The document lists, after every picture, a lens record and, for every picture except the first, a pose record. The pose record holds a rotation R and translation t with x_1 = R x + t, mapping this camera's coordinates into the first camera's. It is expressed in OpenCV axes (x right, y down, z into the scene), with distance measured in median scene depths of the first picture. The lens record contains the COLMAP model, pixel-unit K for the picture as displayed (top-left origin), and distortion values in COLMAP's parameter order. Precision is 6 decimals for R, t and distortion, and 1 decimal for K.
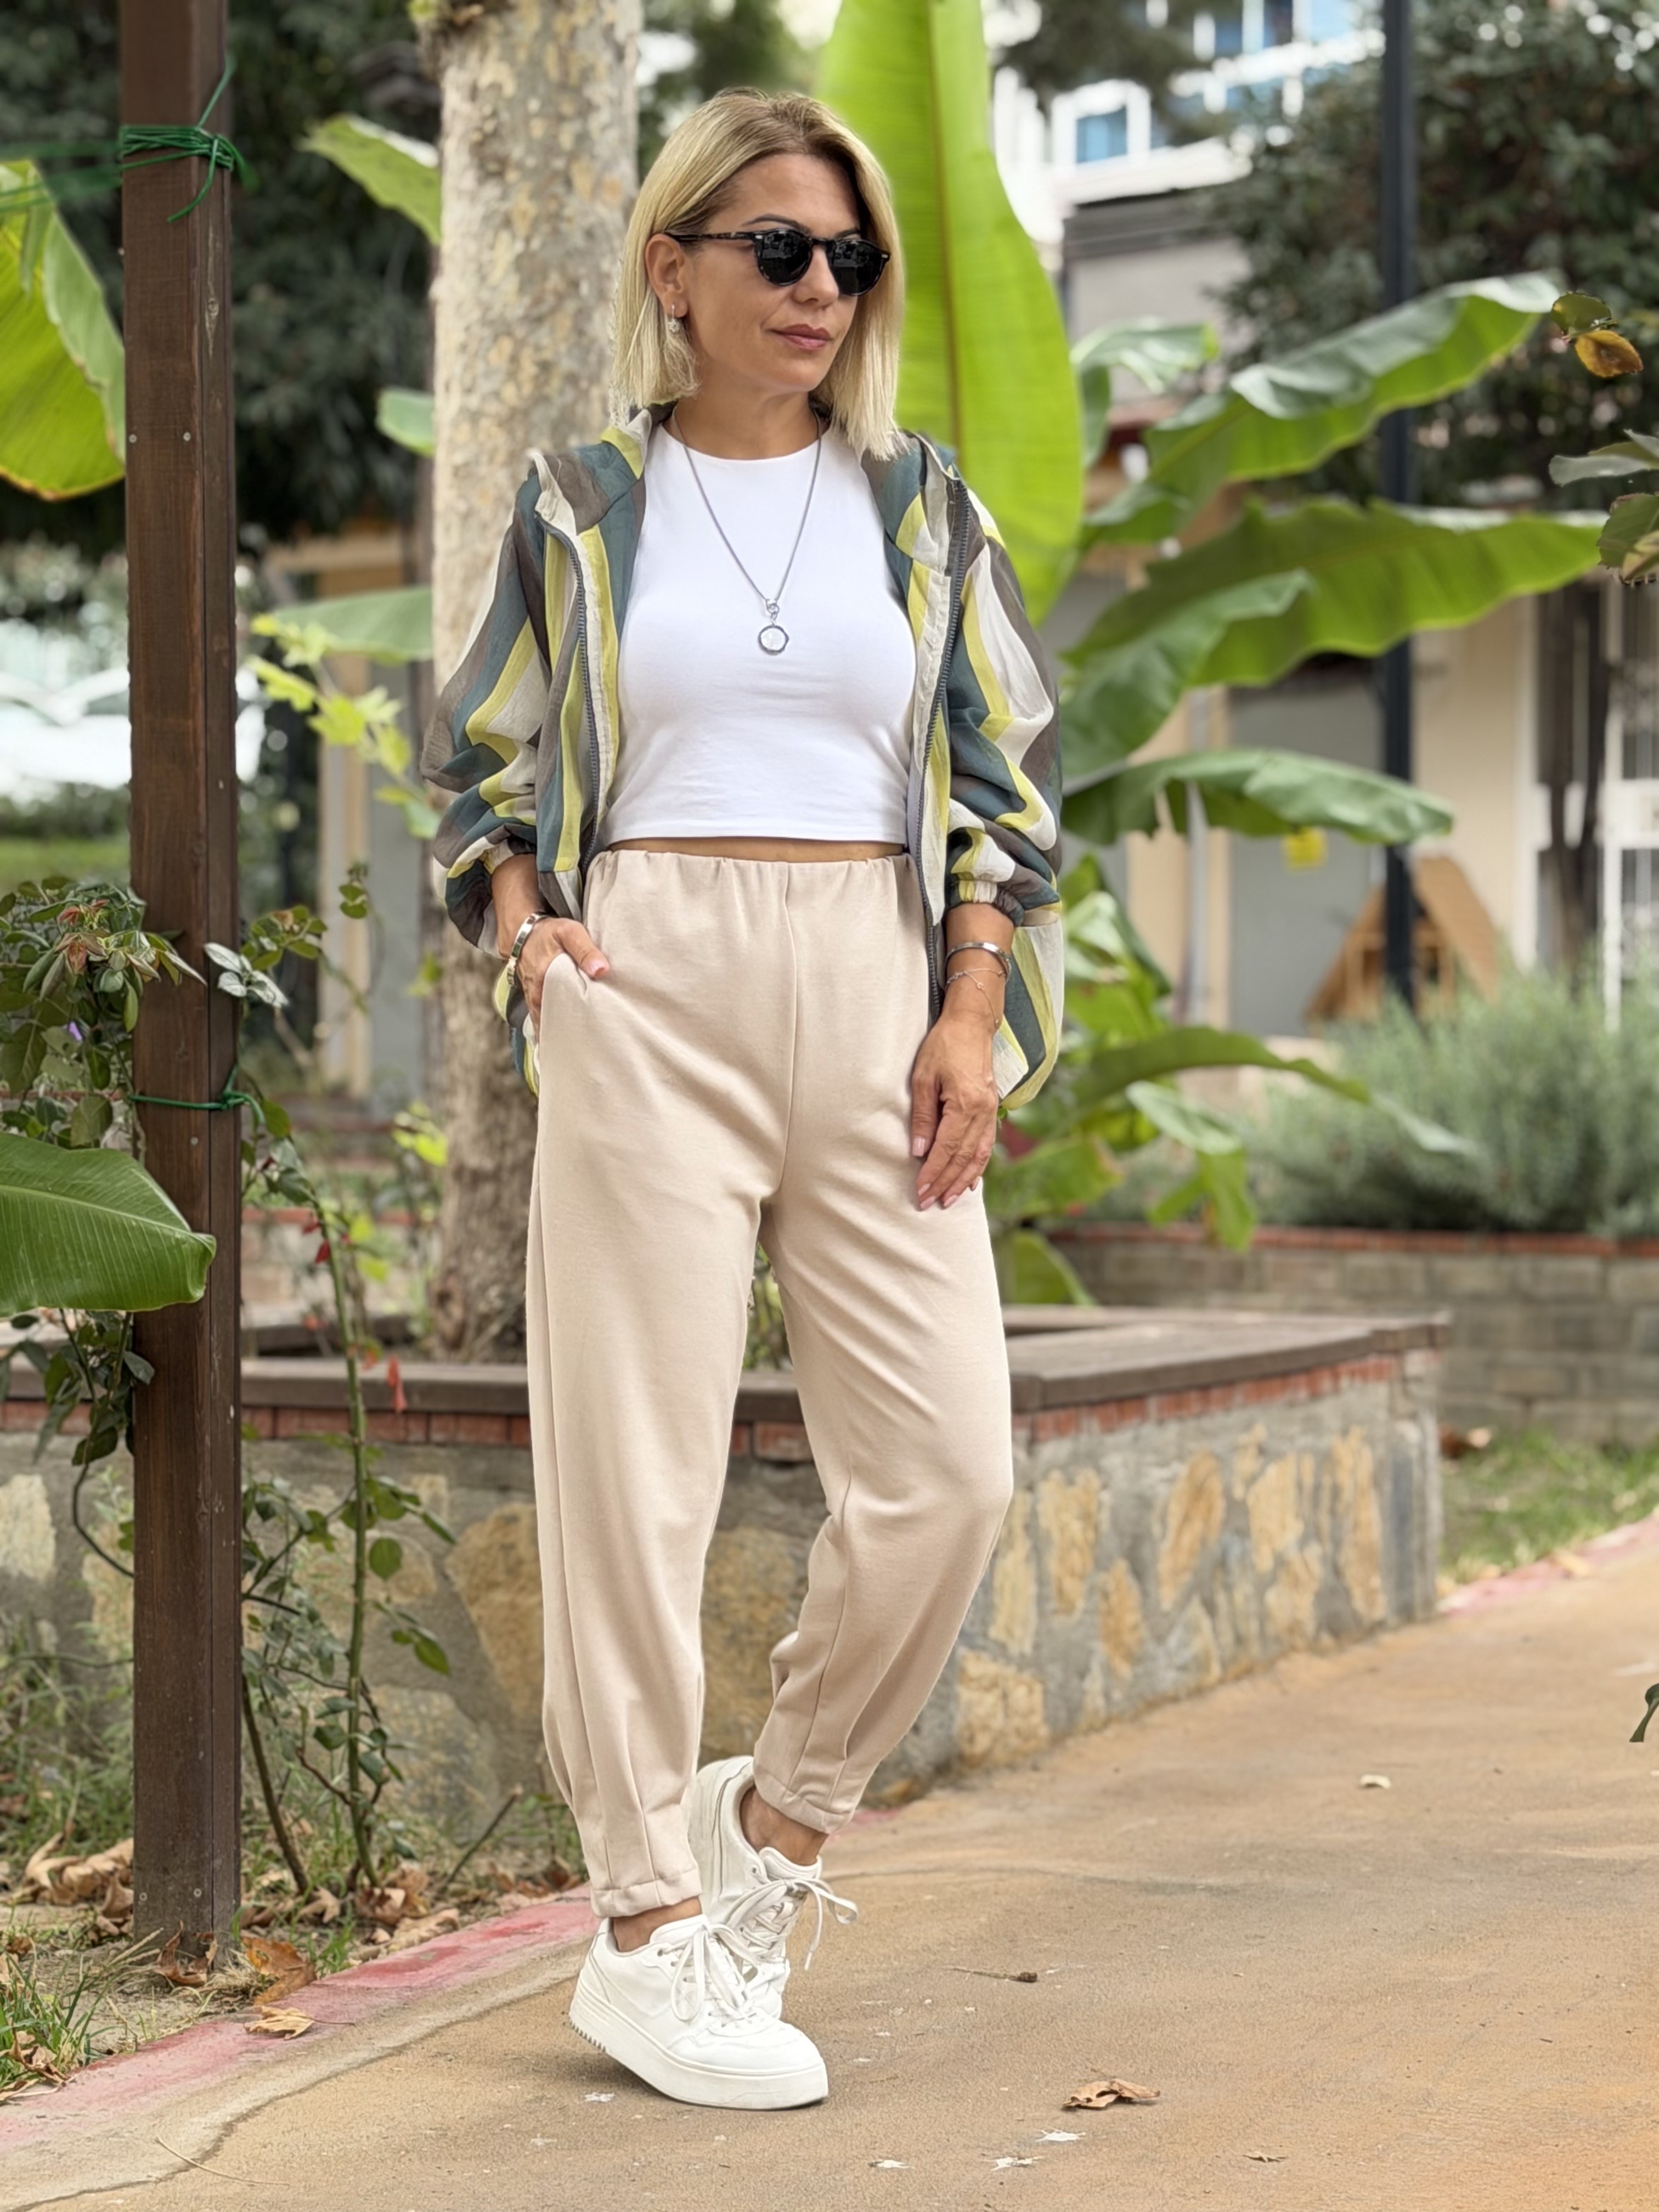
lens RADIAL K [[4691.9, 0, 842.6], [0, 4691.9, 1115.4], [0, 0, 1]] dist [0.143968, 0.000000]
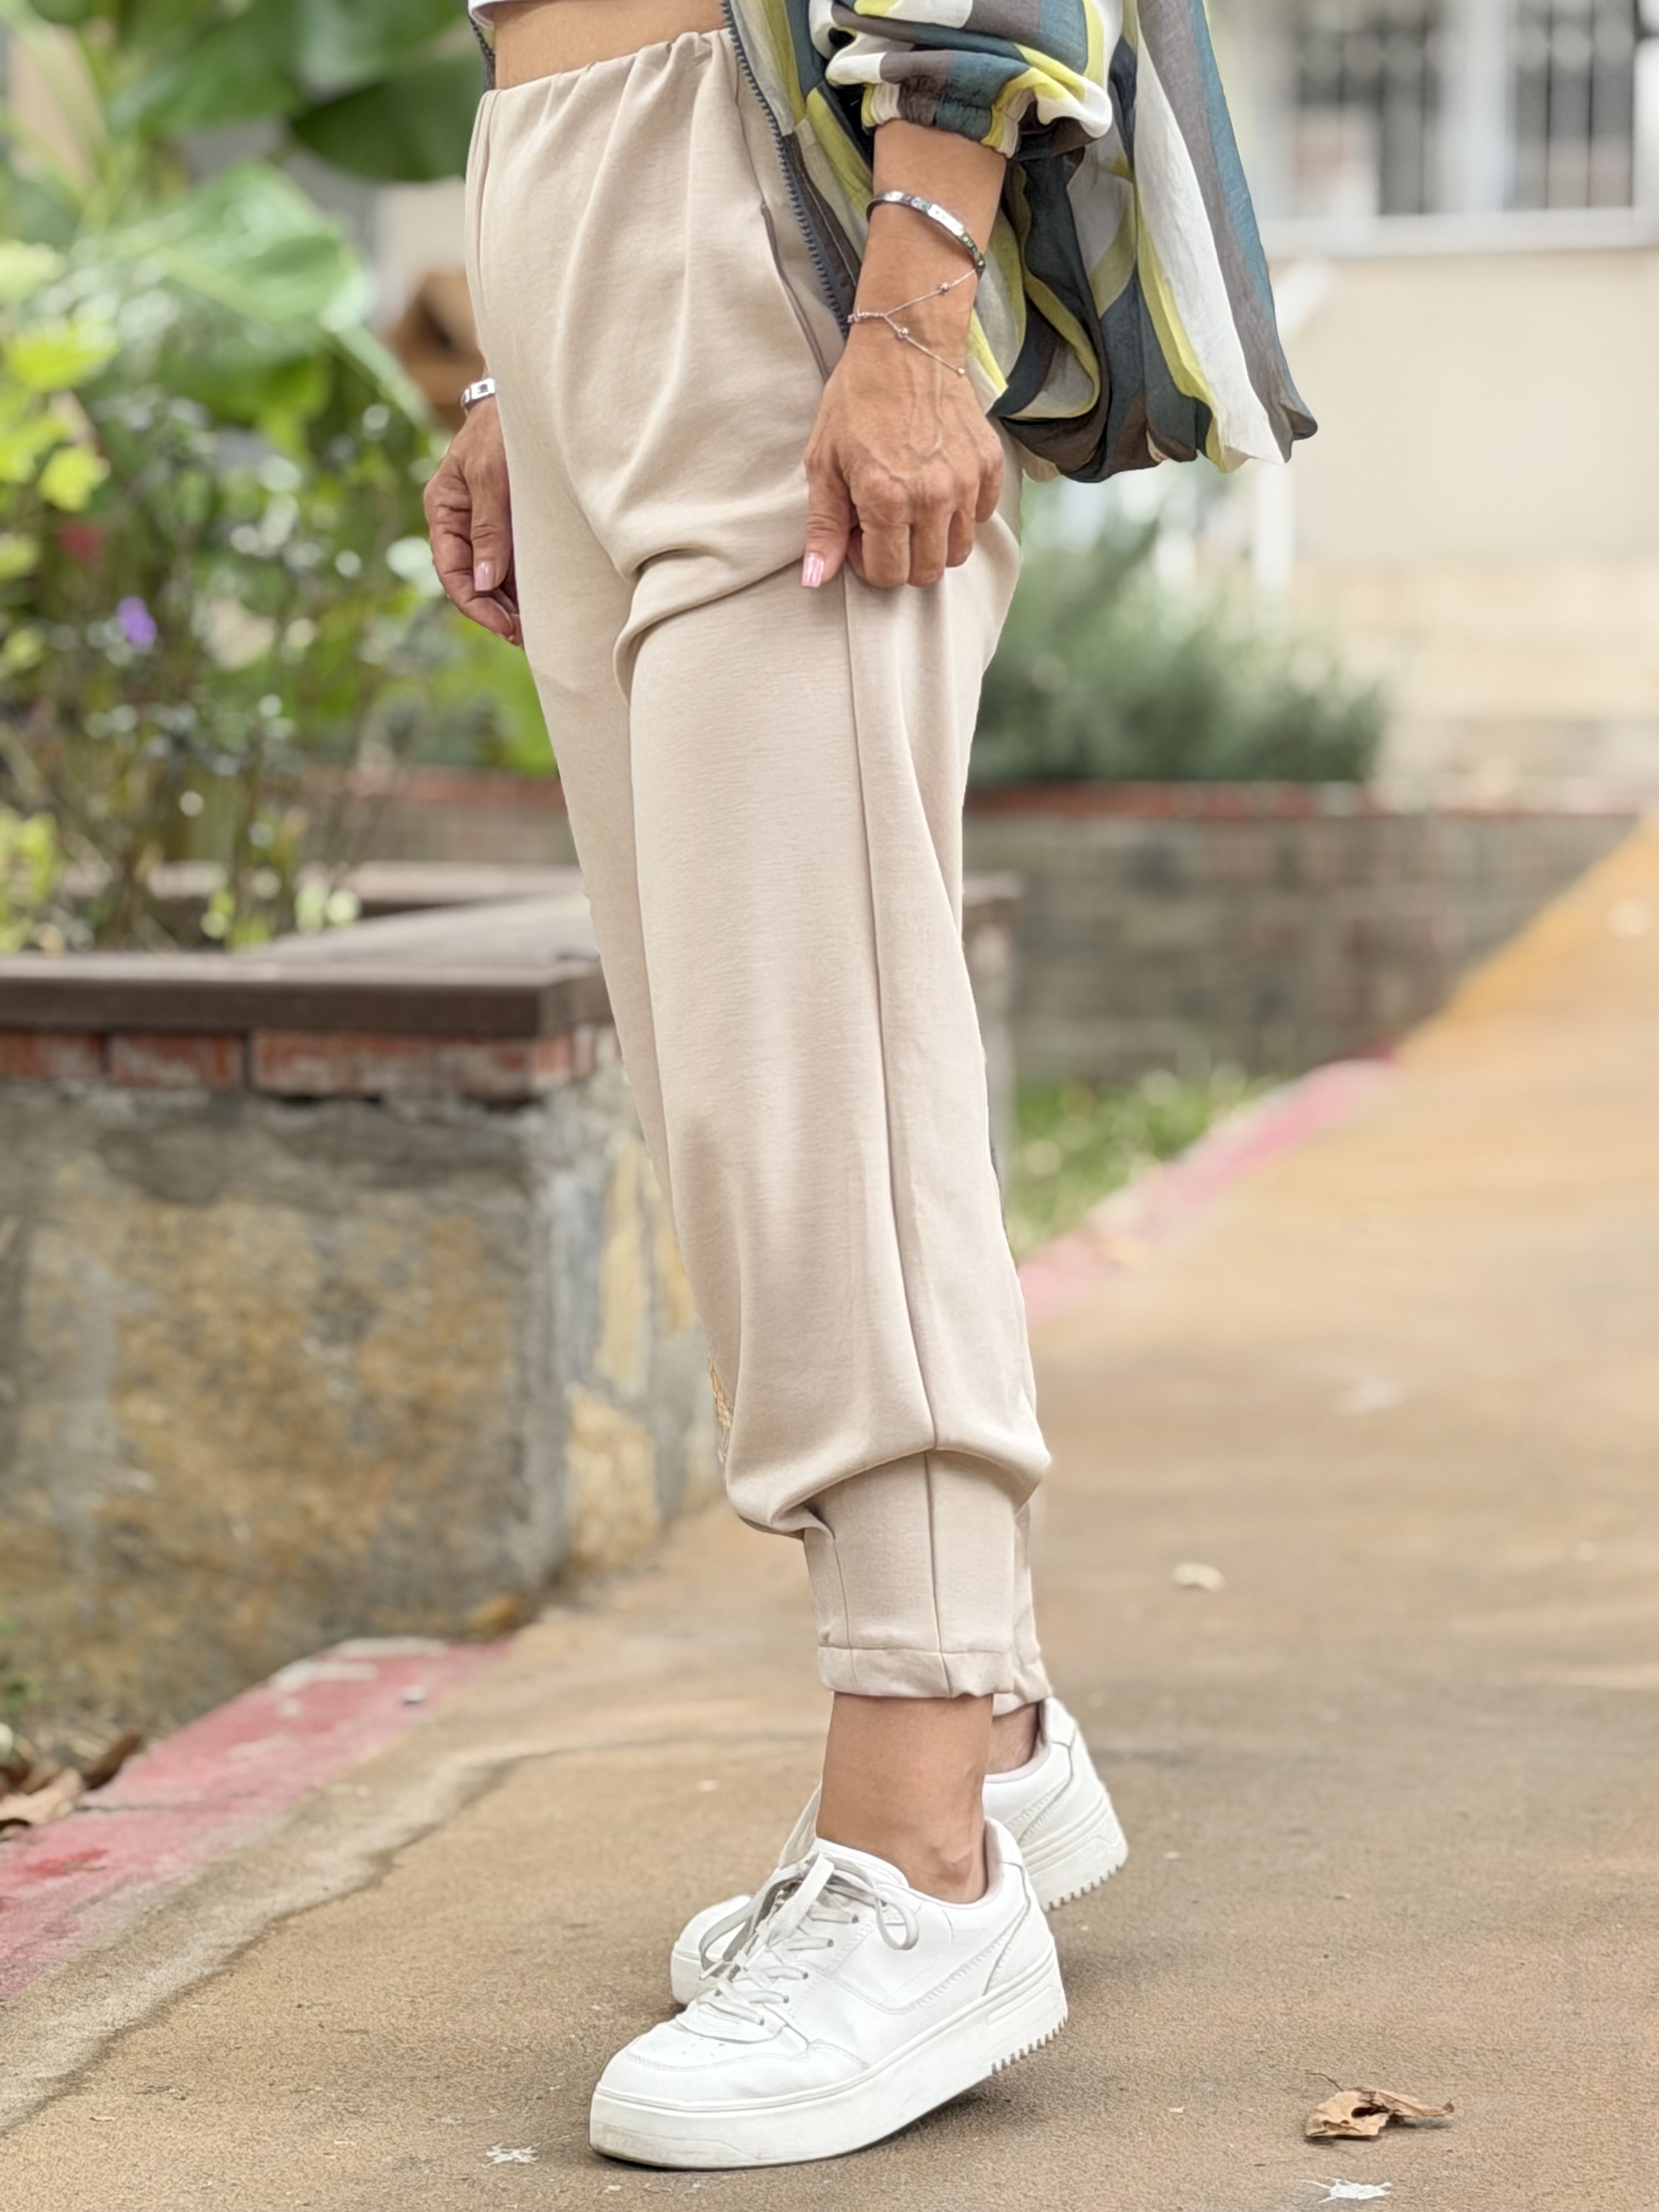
lens RADIAL K [[6350.3, 0, 819.9], [0, 6350.3, 1111.9], [0, 0, 1]] dist [0.131385, 0.000000]
pose [[0.973020, -0.009196, 0.230537, -0.134225], [-0.006910, 0.997596, 0.068957, 0.016802], [-0.230617, -0.068689, 0.970617, 0.161280]]
